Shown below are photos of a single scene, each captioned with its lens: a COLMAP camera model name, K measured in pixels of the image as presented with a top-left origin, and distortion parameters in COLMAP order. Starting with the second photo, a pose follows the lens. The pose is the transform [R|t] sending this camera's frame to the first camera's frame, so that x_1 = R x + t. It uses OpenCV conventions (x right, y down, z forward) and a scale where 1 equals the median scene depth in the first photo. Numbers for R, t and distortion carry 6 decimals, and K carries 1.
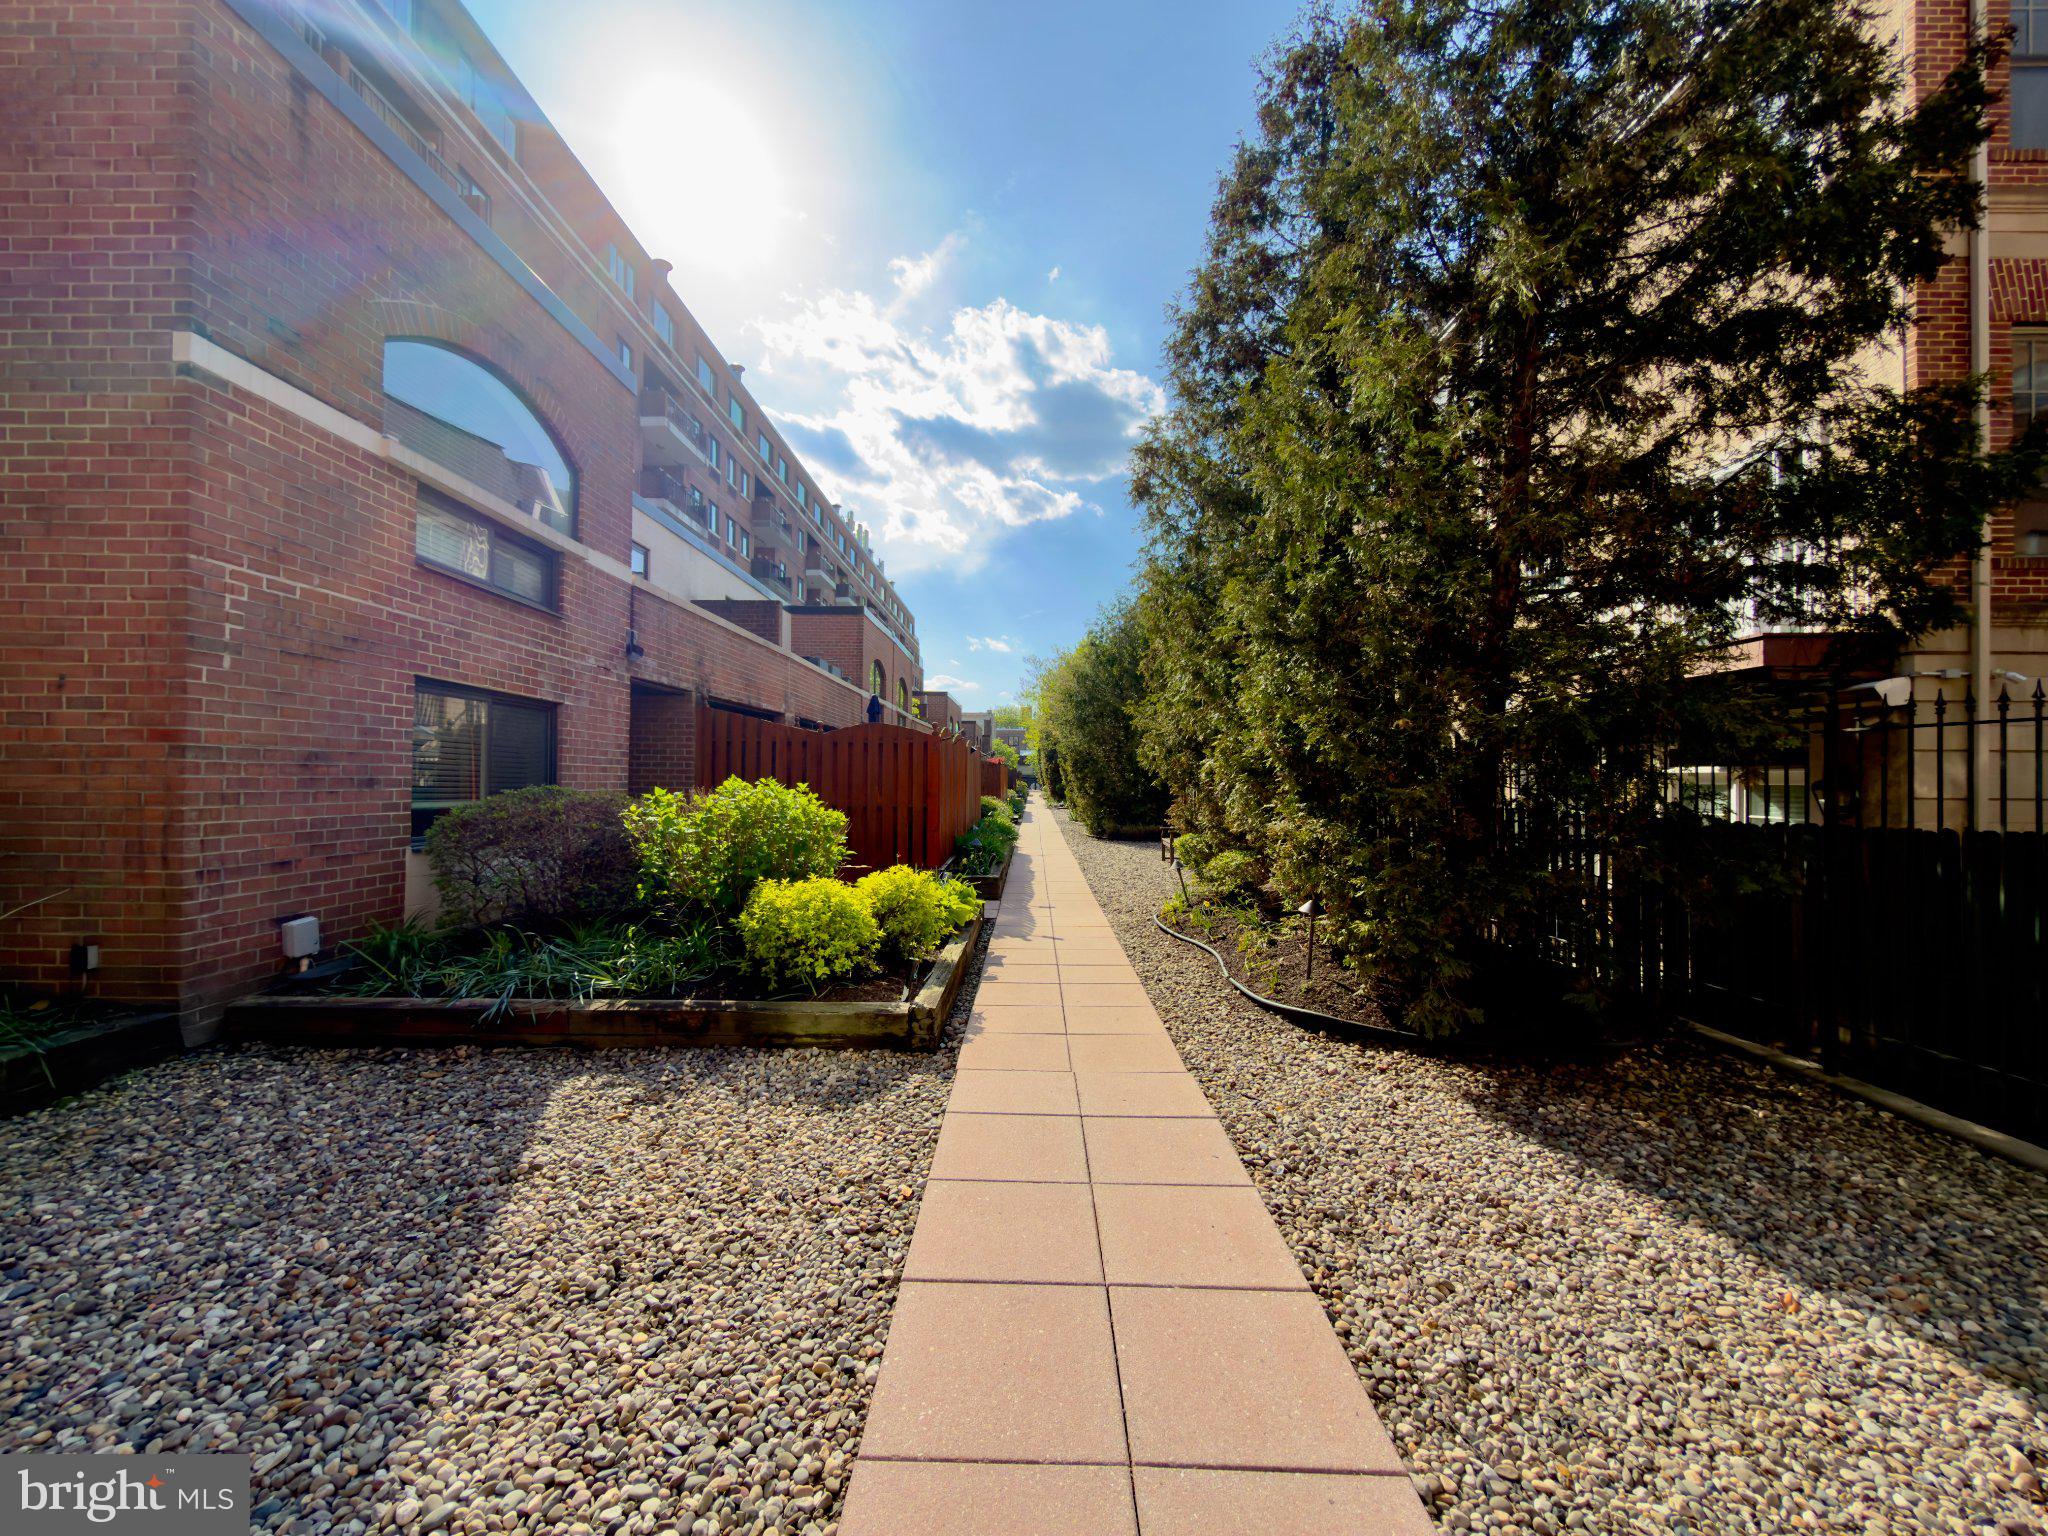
lens RADIAL K [[823.7, 0, 1024.2], [0, 823.7, 767.4], [0, 0, 1]] dist [-0.000072, 0.000395]
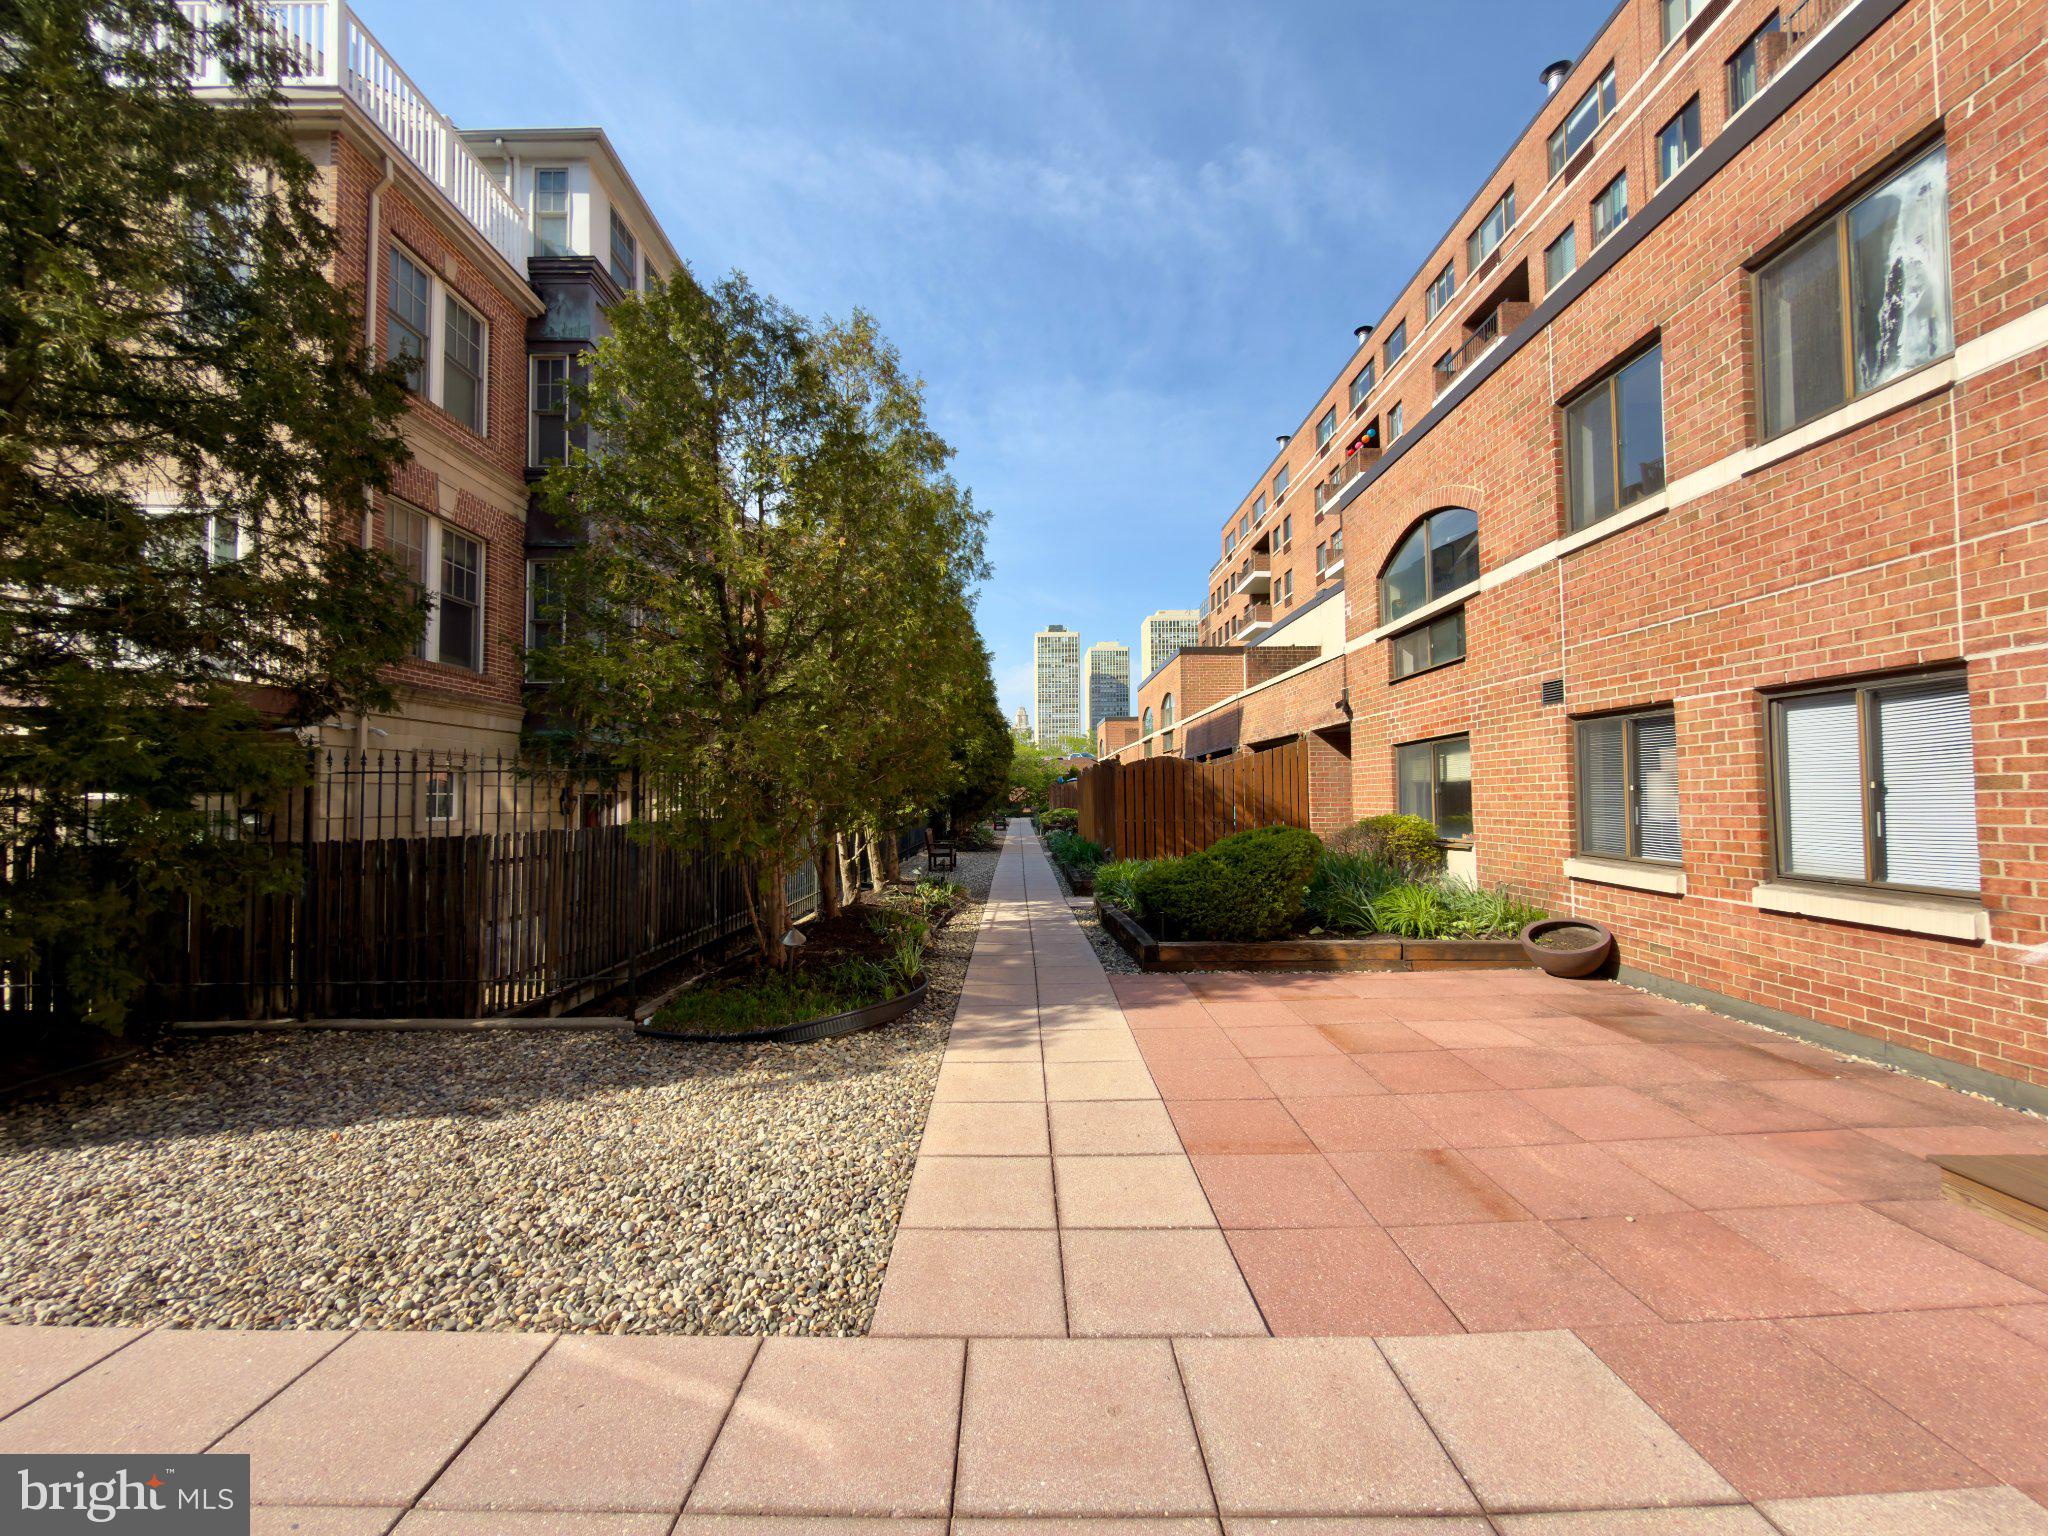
lens RADIAL K [[823.7, 0, 1022.3], [0, 823.7, 765.8], [0, 0, 1]] dist [-0.000072, 0.000395]
pose [[-0.010701, 0.033418, 0.999384, -0.650828], [-0.005686, 0.999423, -0.033480, -0.026812], [-0.999927, -0.006040, -0.010505, -0.289505]]
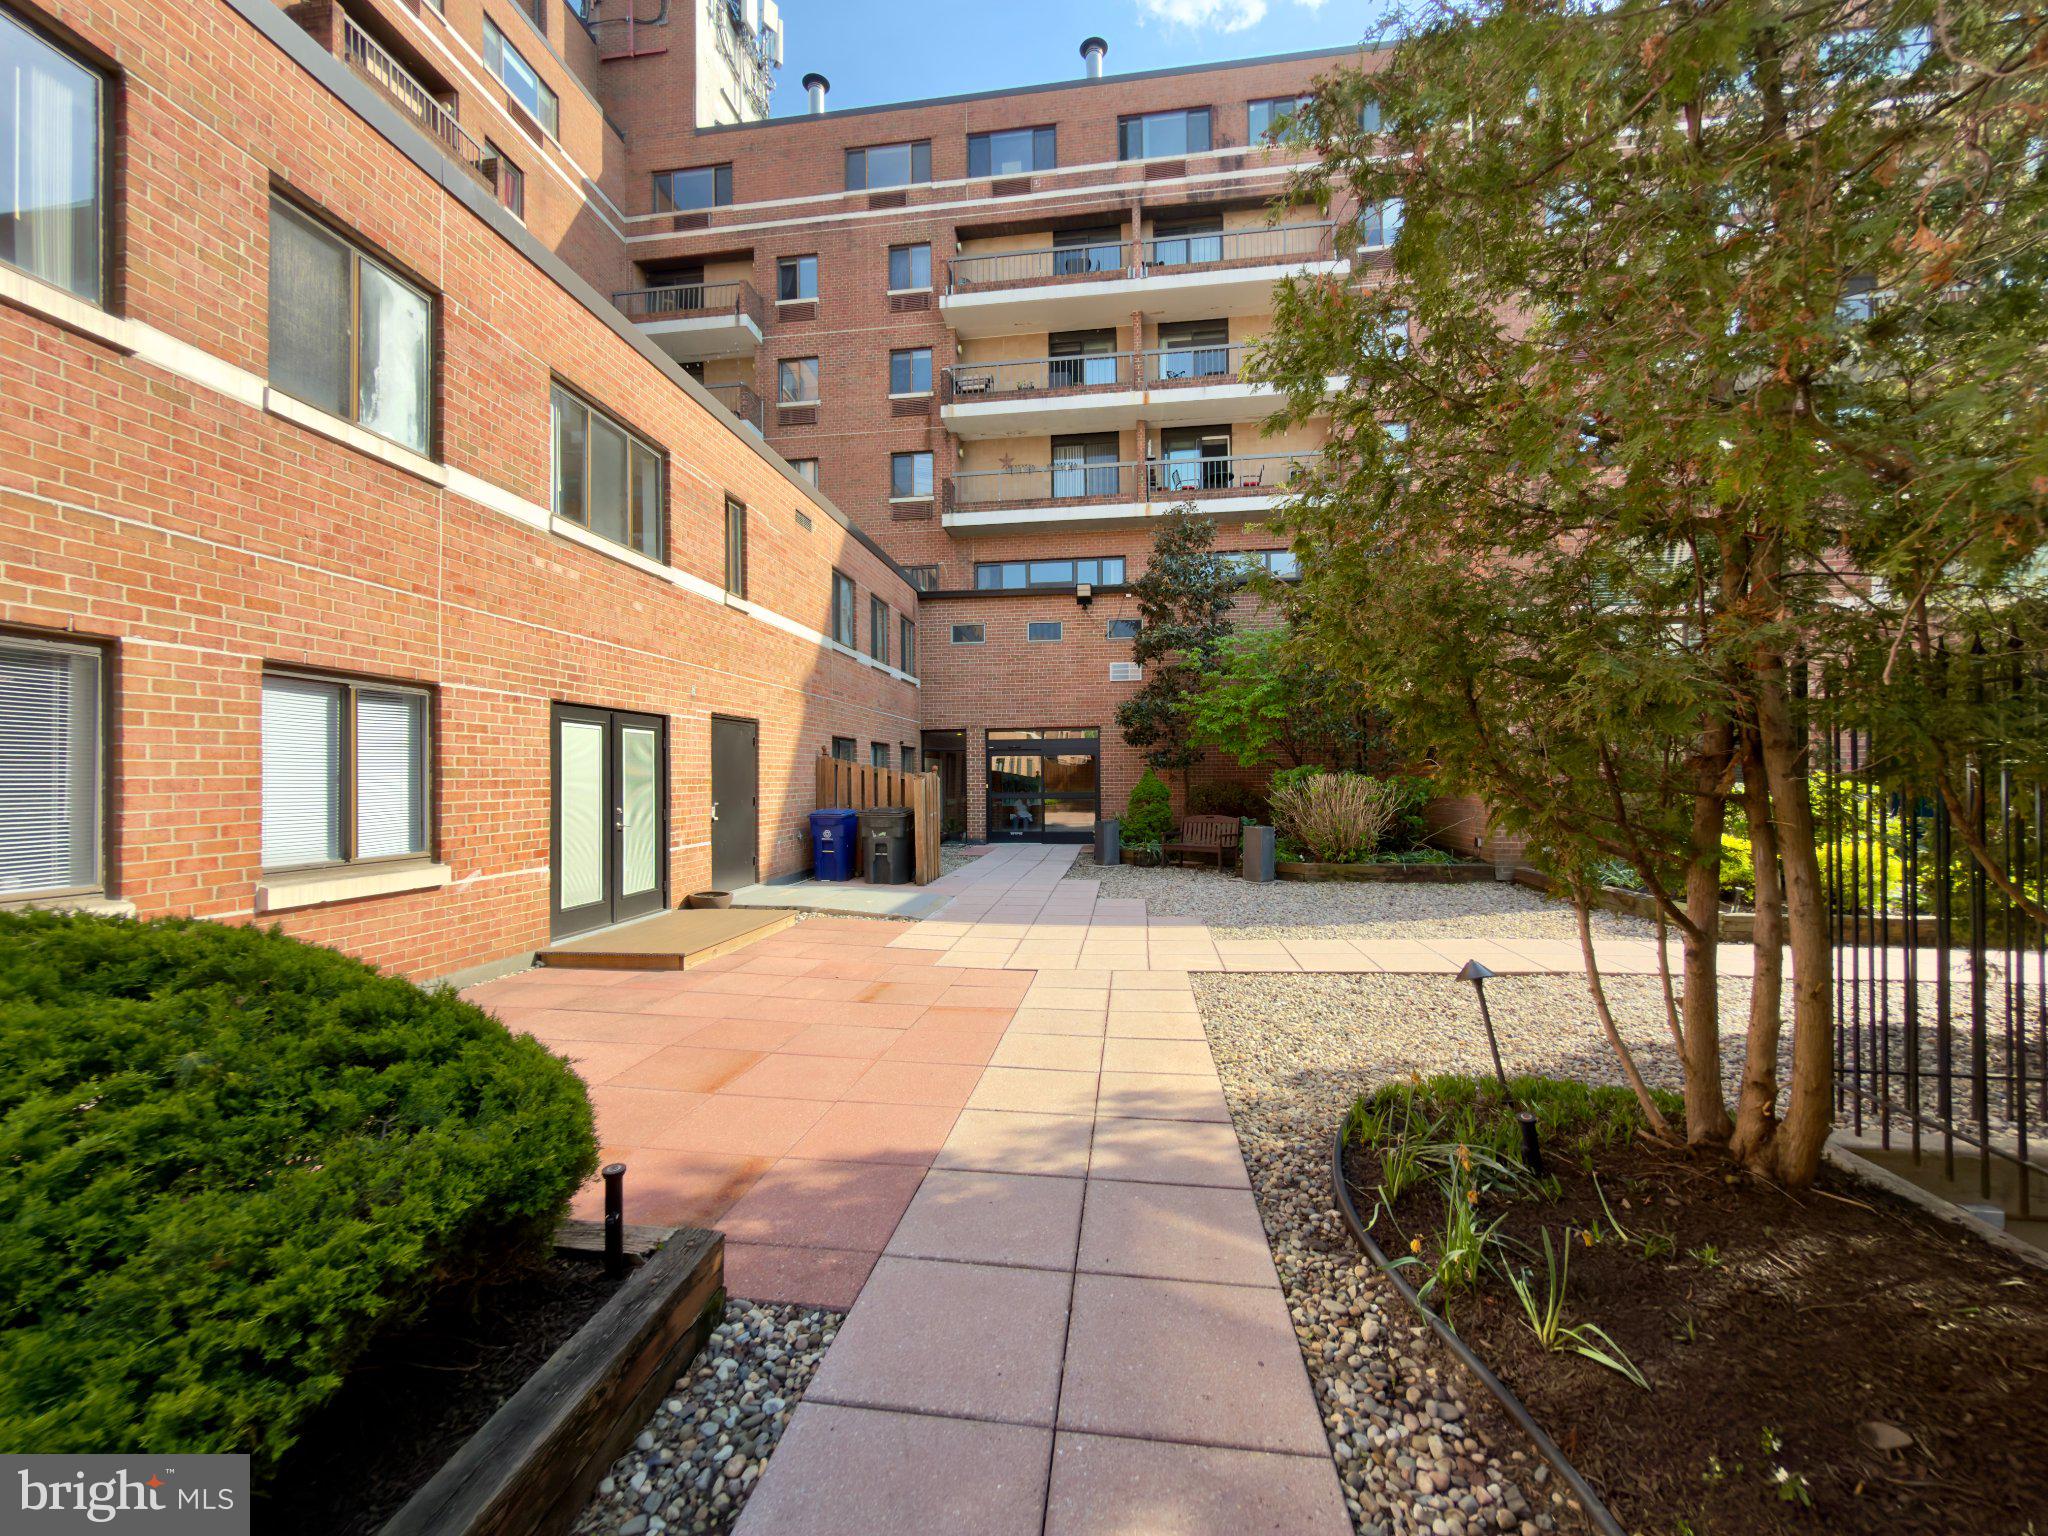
lens RADIAL K [[823.7, 0, 1014.4], [0, 823.7, 768.8], [0, 0, 1]] dist [-0.000072, 0.000395]
pose [[-0.132175, -0.016924, -0.991082, 2.935298], [0.020814, 0.999586, -0.019845, 0.007975], [0.991008, -0.023252, -0.131768, -0.299751]]
